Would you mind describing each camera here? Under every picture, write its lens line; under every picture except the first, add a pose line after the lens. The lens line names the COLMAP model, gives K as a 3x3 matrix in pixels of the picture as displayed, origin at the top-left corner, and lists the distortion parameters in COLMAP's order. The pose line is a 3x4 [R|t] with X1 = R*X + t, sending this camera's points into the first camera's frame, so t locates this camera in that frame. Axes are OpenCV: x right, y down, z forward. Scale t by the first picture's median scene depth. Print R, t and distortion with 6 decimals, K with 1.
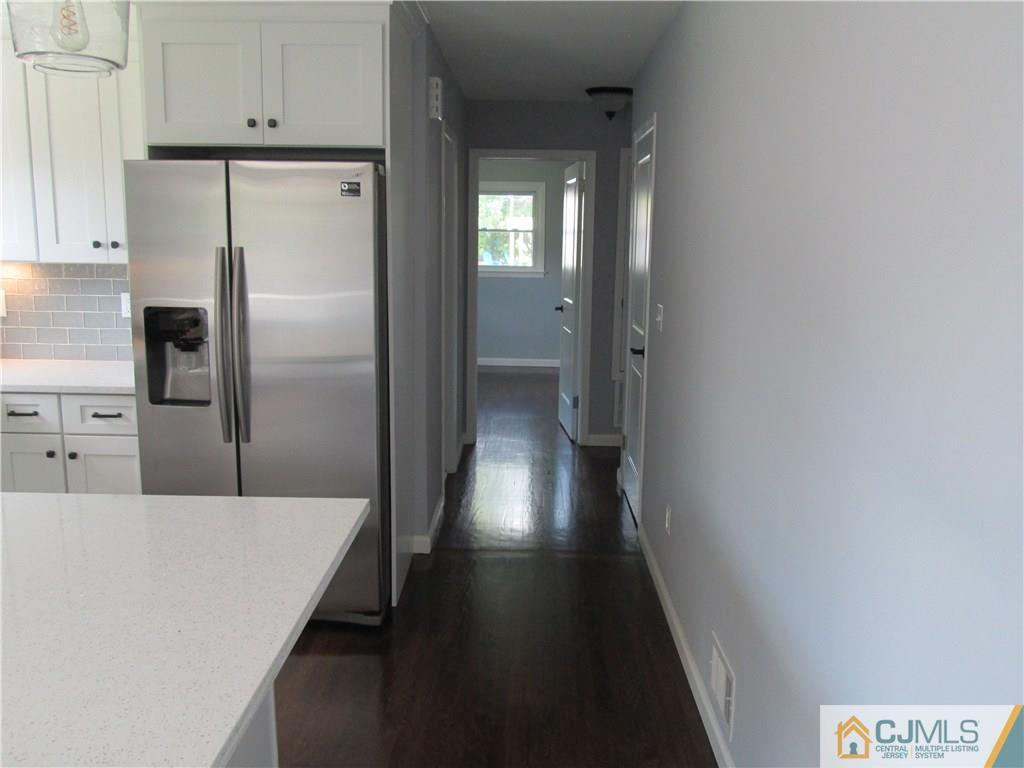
lens RADIAL K [[862.9, 0, 512.0], [0, 862.9, 384.0], [0, 0, 1]] dist [-0.034246, 0.012049]
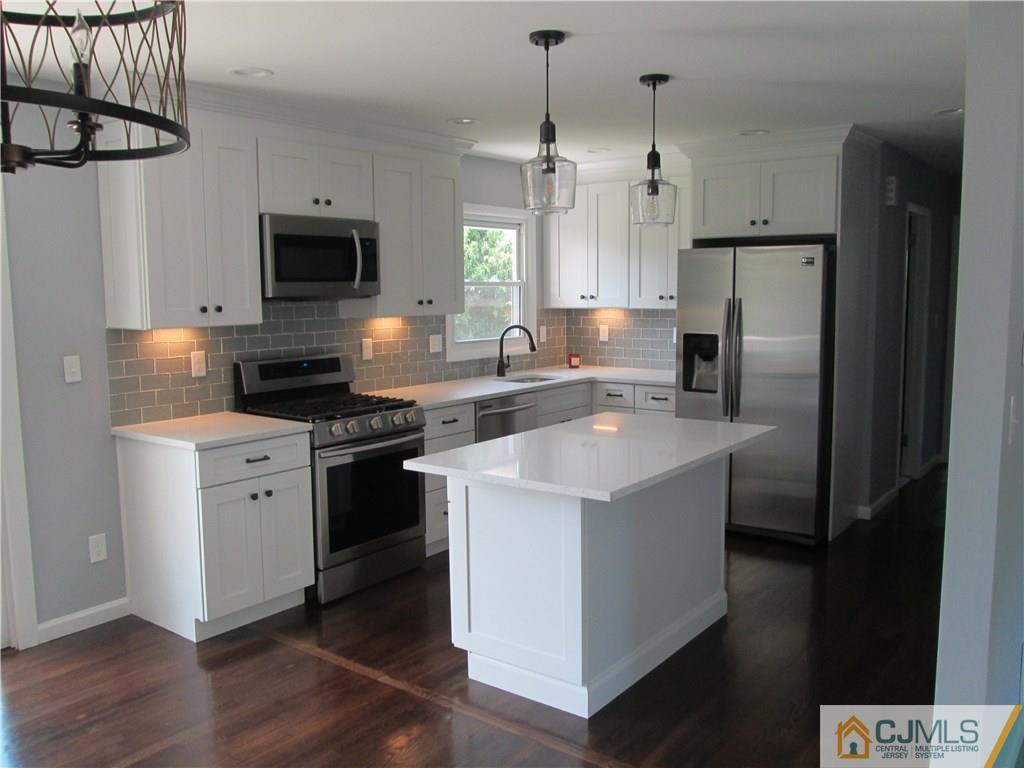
lens RADIAL K [[862.9, 0, 512.0], [0, 862.9, 384.0], [0, 0, 1]] dist [-0.034246, 0.012049]
pose [[0.812623, 0.044238, -0.581108, 0.276287], [-0.079033, 0.996269, -0.034676, 0.090717], [0.577405, 0.074105, 0.813088, -0.548774]]
